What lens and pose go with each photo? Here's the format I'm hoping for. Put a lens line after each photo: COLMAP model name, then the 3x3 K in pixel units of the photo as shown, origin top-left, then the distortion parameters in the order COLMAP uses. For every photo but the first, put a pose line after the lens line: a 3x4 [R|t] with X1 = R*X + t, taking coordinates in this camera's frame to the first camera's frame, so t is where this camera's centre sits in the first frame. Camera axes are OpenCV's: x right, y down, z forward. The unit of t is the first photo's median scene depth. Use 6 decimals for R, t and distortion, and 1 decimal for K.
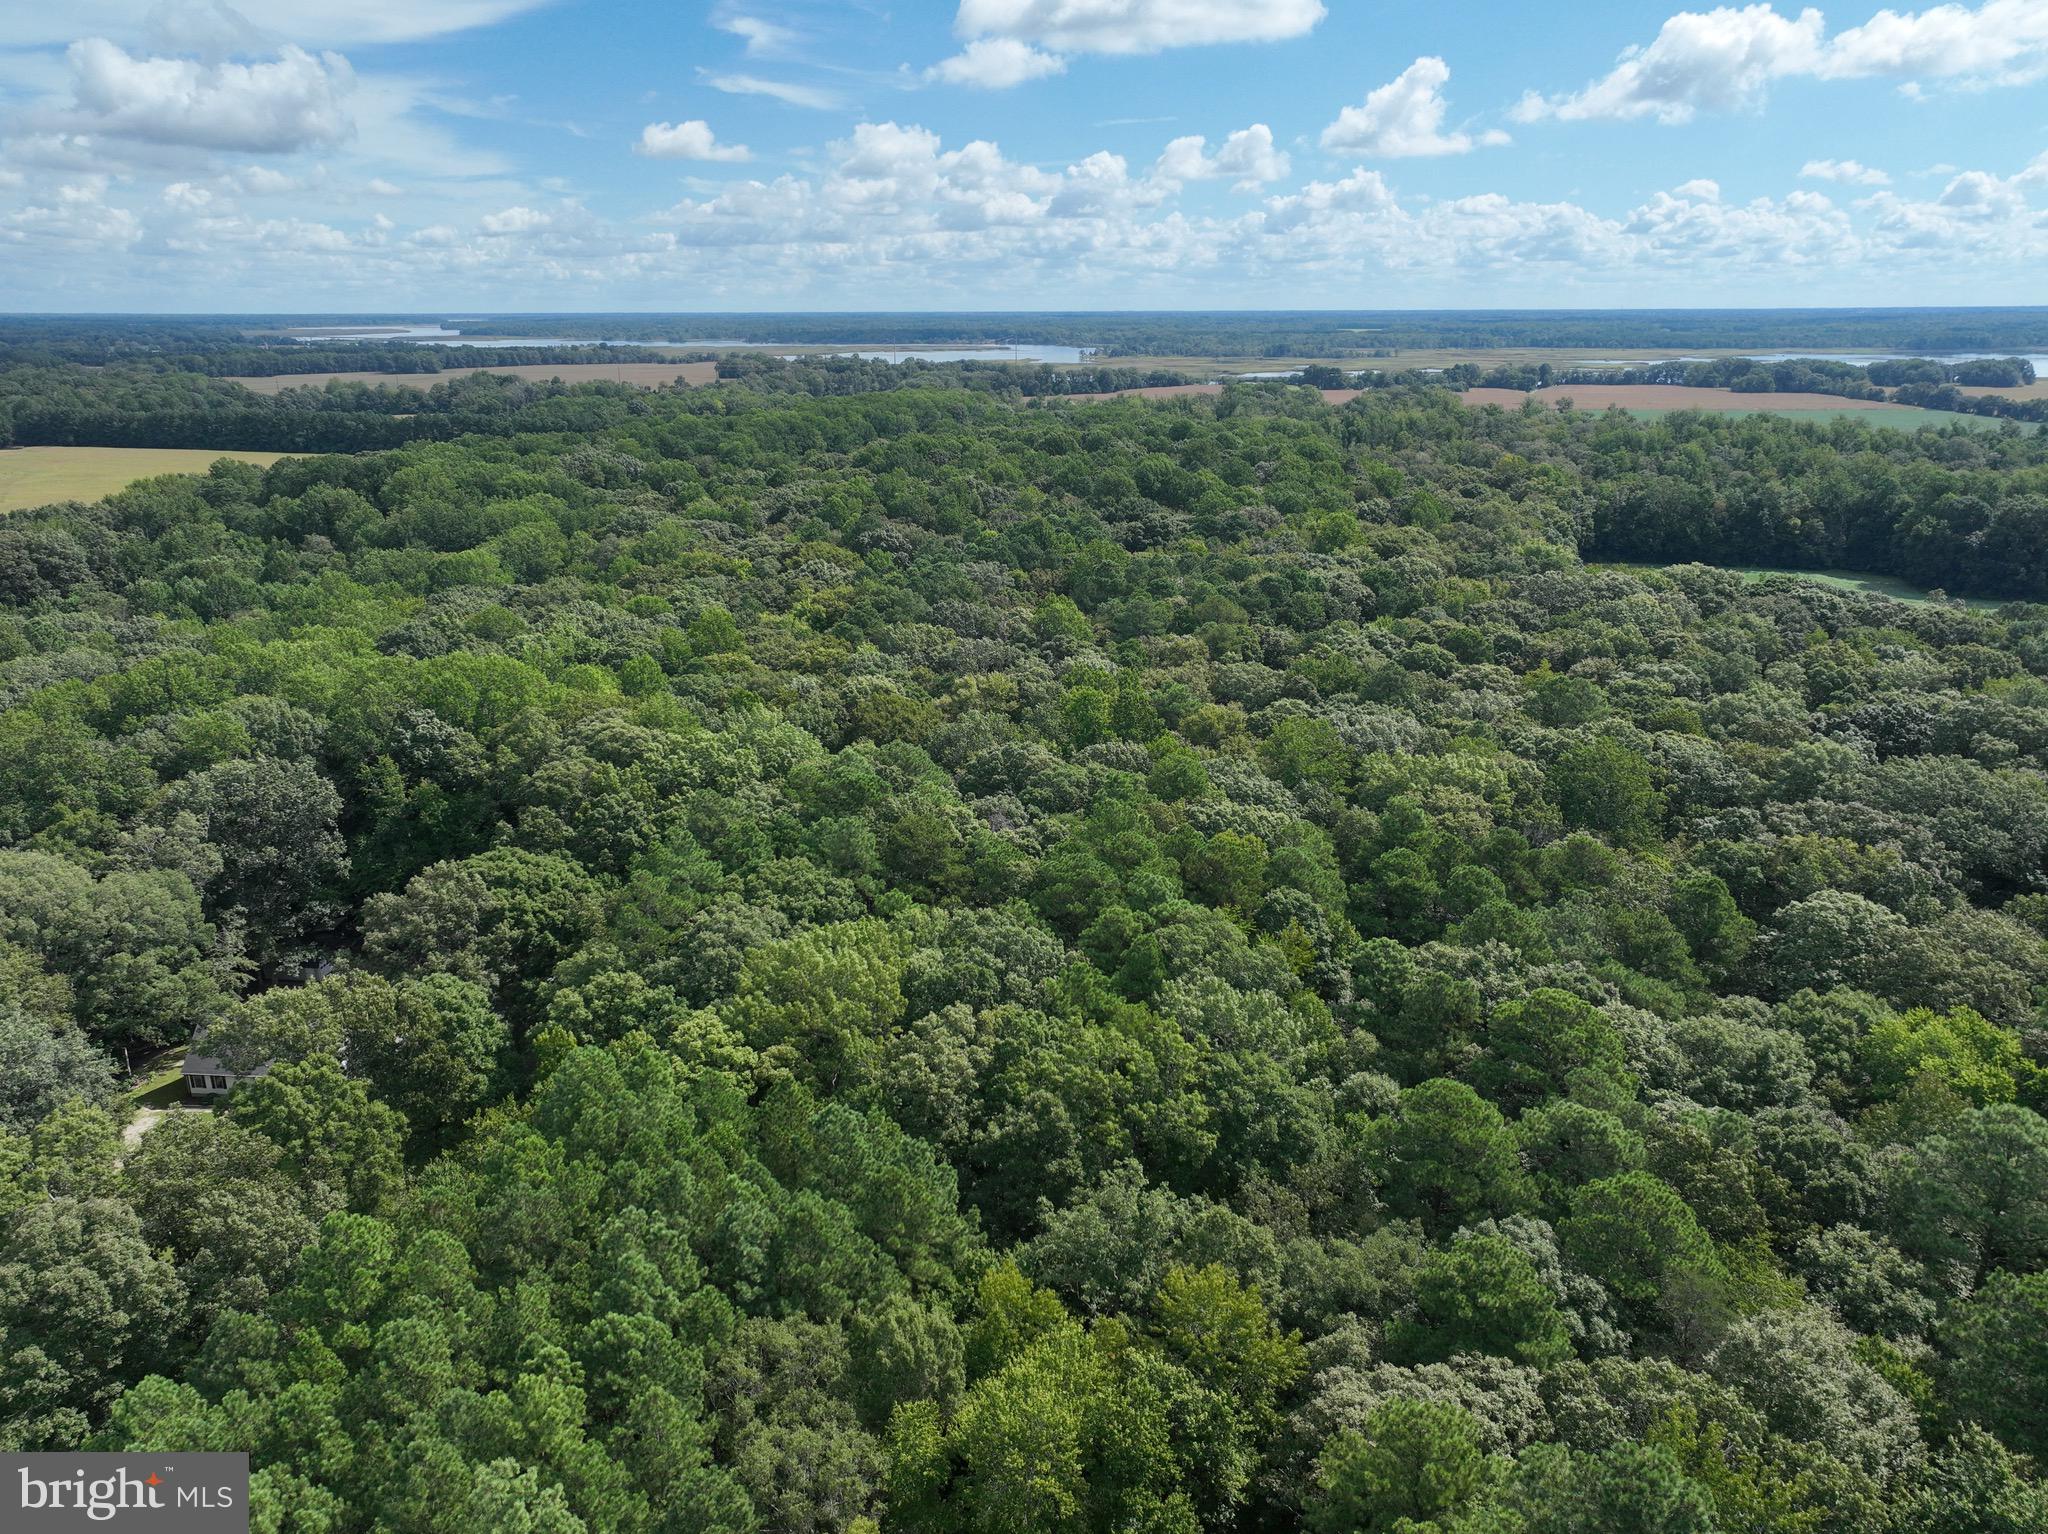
lens RADIAL K [[1432.6, 0, 1022.9], [0, 1432.6, 748.9], [0, 0, 1]] dist [-0.001821, 0.017375]
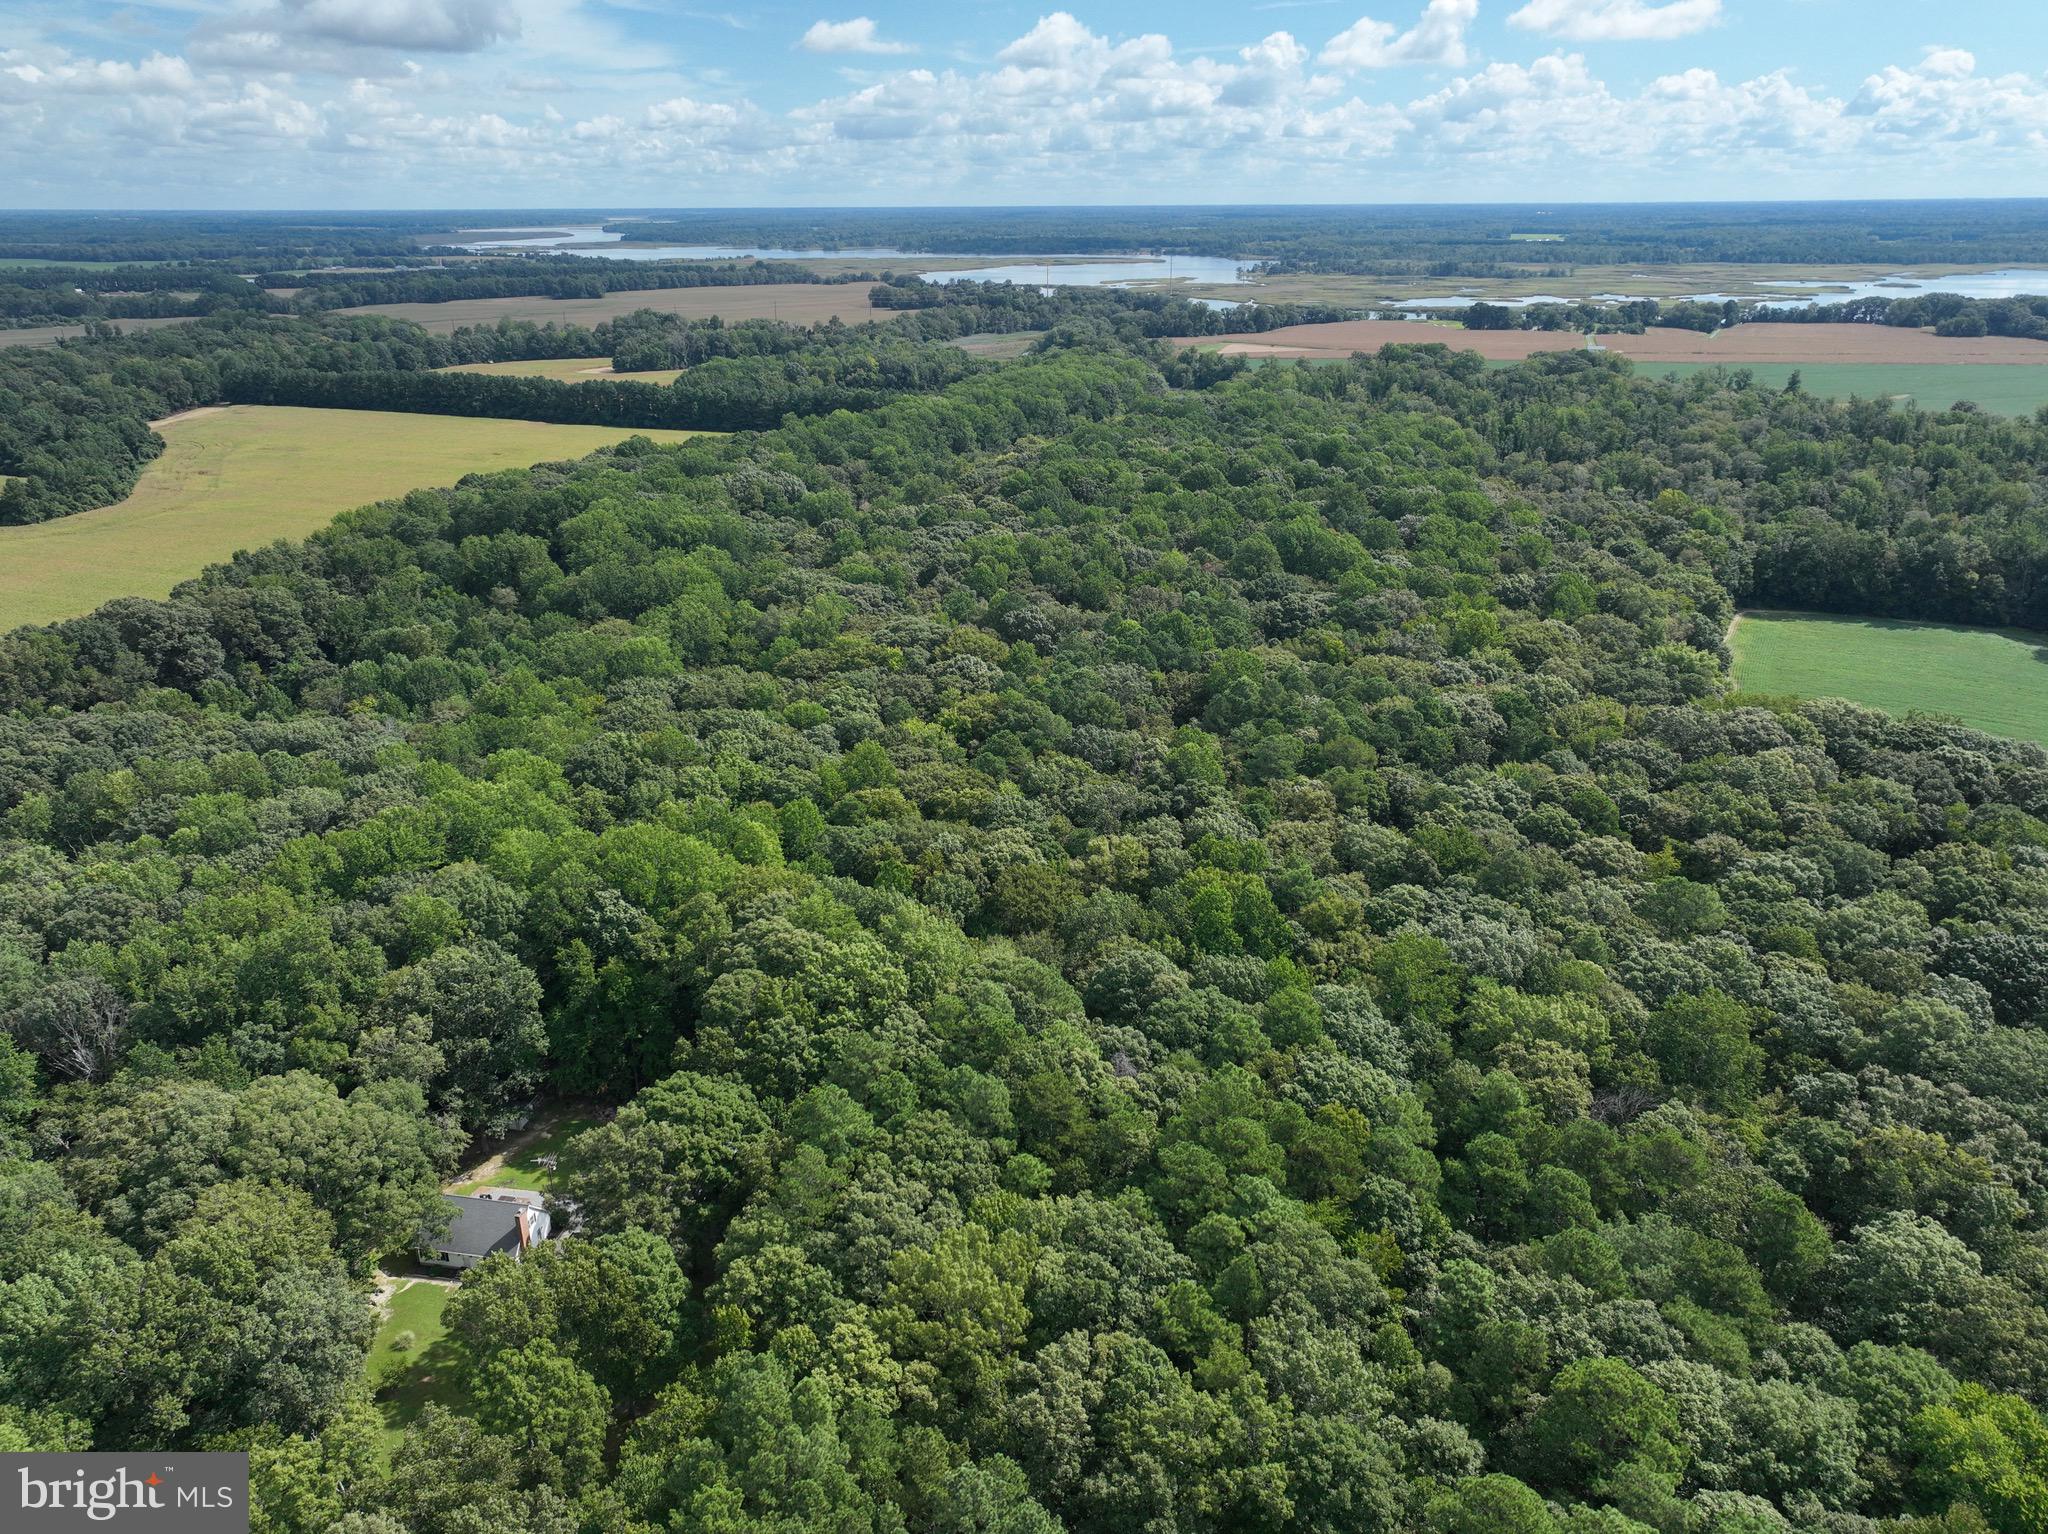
lens RADIAL K [[1432.6, 0, 1024.4], [0, 1432.6, 749.9], [0, 0, 1]] dist [-0.001821, 0.017375]
pose [[0.994809, 0.036951, -0.094817, 0.003244], [-0.030137, 0.996926, 0.072317, -0.229880], [0.097197, -0.069084, 0.992865, -0.067283]]
